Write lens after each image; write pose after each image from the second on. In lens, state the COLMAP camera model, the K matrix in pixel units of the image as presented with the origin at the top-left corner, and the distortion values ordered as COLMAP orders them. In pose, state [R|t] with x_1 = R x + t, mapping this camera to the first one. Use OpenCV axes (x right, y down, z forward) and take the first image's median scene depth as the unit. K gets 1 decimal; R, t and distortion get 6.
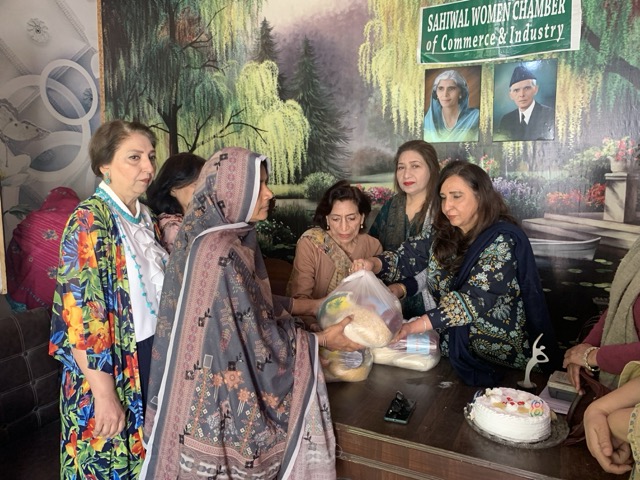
lens RADIAL K [[493.6, 0, 324.3], [0, 493.6, 235.7], [0, 0, 1]] dist [0.009310, -0.005886]
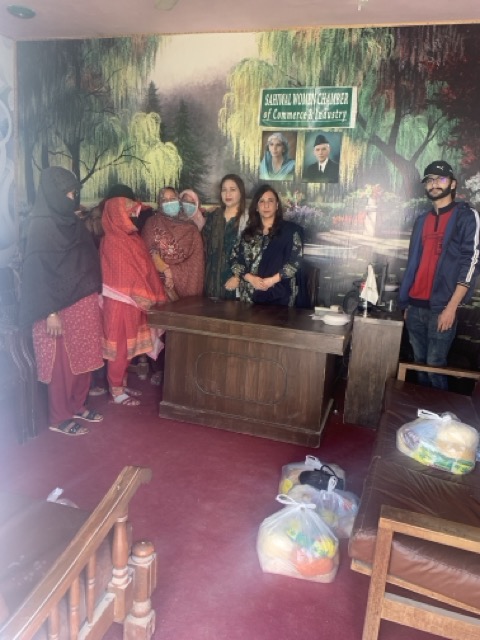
lens RADIAL K [[493.6, 0, 236.6], [0, 493.6, 311.6], [0, 0, 1]] dist [0.009310, -0.005886]
pose [[0.987450, 0.032898, 0.154468, -0.086923], [-0.043574, 0.996851, 0.066246, 0.116662], [-0.151802, -0.072146, 0.985774, -0.505784]]
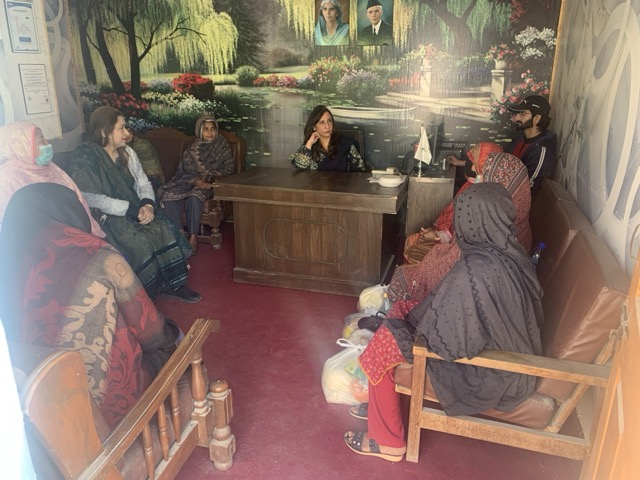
lens RADIAL K [[493.6, 0, 322.7], [0, 493.6, 235.3], [0, 0, 1]] dist [0.009310, -0.005886]
pose [[0.984344, -0.049881, 0.169051, -0.063711], [0.018086, 0.982641, 0.184632, 0.105341], [-0.175326, -0.178684, 0.968160, -0.584536]]
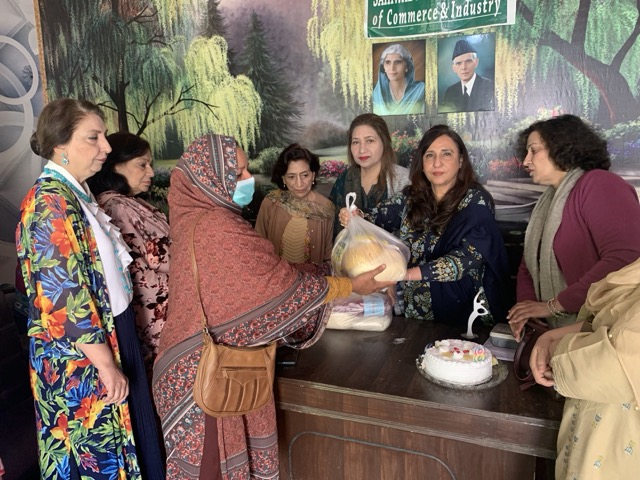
lens RADIAL K [[493.6, 0, 324.5], [0, 493.6, 235.2], [0, 0, 1]] dist [0.009310, -0.005886]
pose [[0.995159, -0.042794, 0.088473, -0.002928], [0.038374, 0.997957, 0.051078, 0.004884], [-0.090478, -0.047436, 0.994768, -0.032020]]
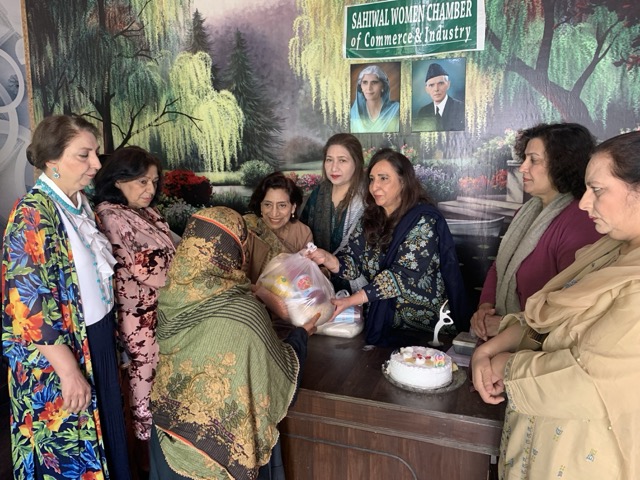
lens RADIAL K [[493.6, 0, 323.7], [0, 493.6, 236.6], [0, 0, 1]] dist [0.009310, -0.005886]
pose [[0.992494, -0.026130, 0.119469, 0.006955], [0.021954, 0.999106, 0.036138, -0.000790], [-0.120306, -0.033244, 0.992180, -0.072143]]
